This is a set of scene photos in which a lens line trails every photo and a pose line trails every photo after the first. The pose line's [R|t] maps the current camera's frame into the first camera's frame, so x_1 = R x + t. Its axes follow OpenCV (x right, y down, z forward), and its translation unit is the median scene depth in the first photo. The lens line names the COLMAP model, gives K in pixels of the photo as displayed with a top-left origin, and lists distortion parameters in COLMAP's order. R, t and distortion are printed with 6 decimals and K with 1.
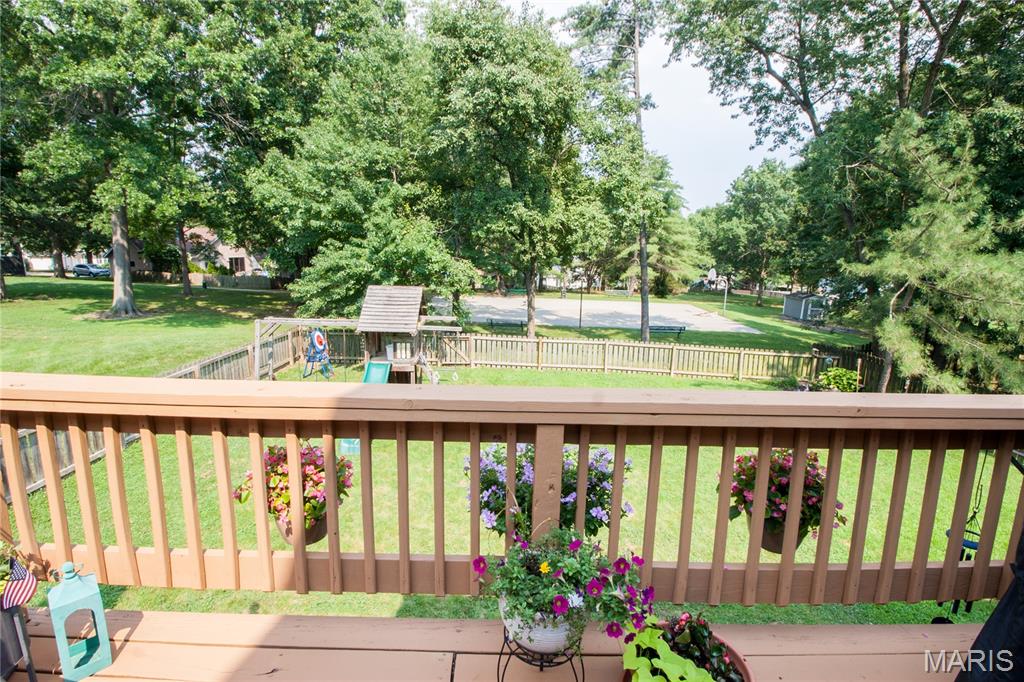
lens RADIAL K [[474.3, 0, 513.3], [0, 474.3, 341.3], [0, 0, 1]] dist [-0.015734, -0.005200]
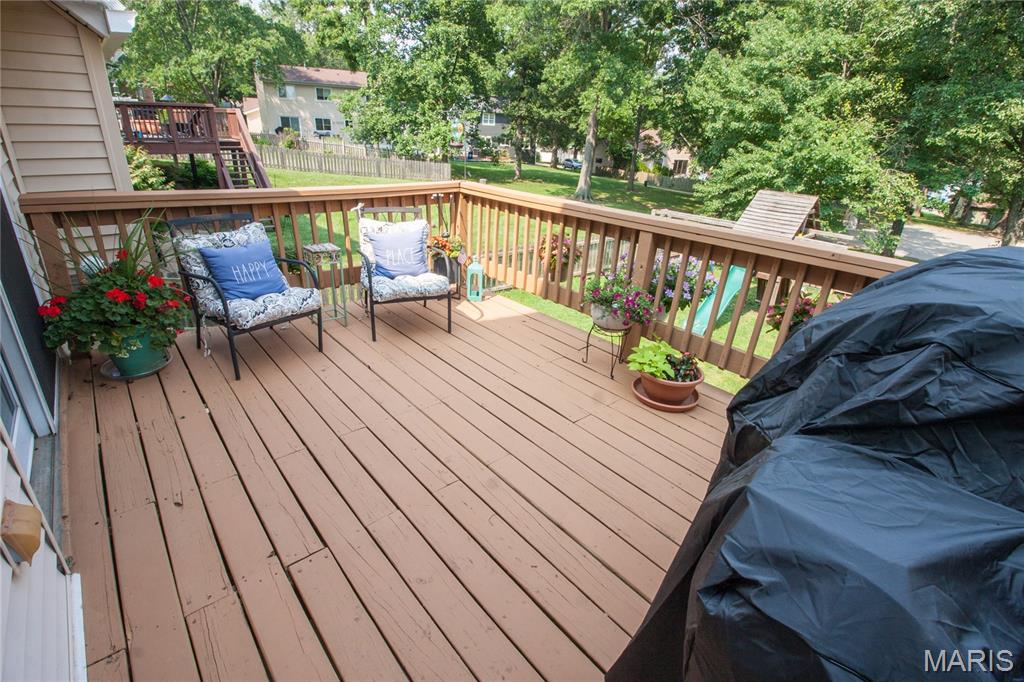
lens RADIAL K [[474.3, 0, 513.0], [0, 474.3, 342.6], [0, 0, 1]] dist [-0.015734, -0.005200]
pose [[0.652644, 0.310977, -0.690904, 0.101708], [-0.178205, 0.949309, 0.258949, 0.017615], [0.736409, -0.045879, 0.674979, -0.058650]]
